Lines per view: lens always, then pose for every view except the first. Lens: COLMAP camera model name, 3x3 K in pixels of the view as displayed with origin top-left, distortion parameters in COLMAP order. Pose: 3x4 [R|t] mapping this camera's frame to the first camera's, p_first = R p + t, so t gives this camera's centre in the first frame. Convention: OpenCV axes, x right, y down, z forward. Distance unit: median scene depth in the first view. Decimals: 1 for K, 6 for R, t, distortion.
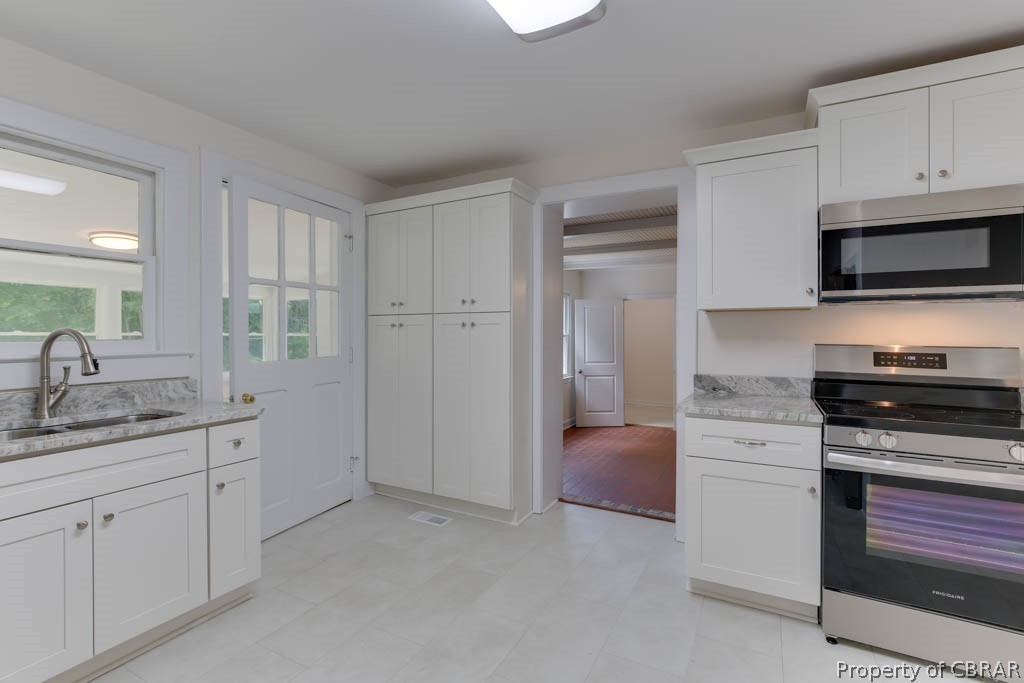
lens RADIAL K [[474.8, 0, 509.5], [0, 474.8, 336.1], [0, 0, 1]] dist [-0.008151, 0.002134]
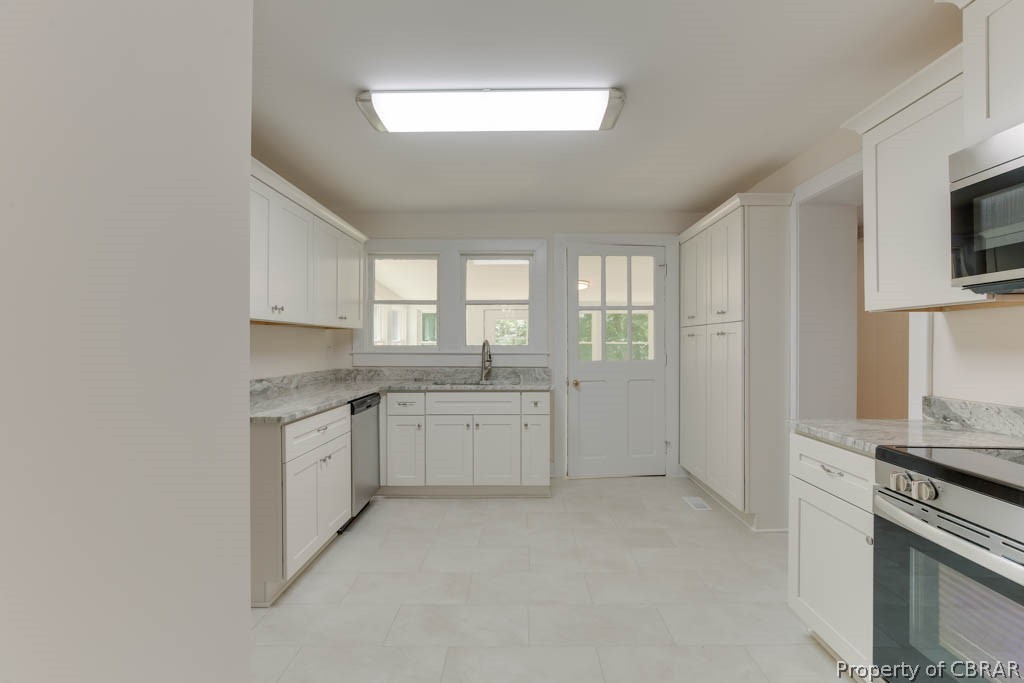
lens RADIAL K [[474.8, 0, 503.2], [0, 474.8, 342.6], [0, 0, 1]] dist [-0.008151, 0.002134]
pose [[0.444902, -0.000618, -0.895579, 0.795289], [-0.006683, 0.999970, -0.004010, 0.004382], [0.895554, 0.007769, 0.444885, 0.080287]]
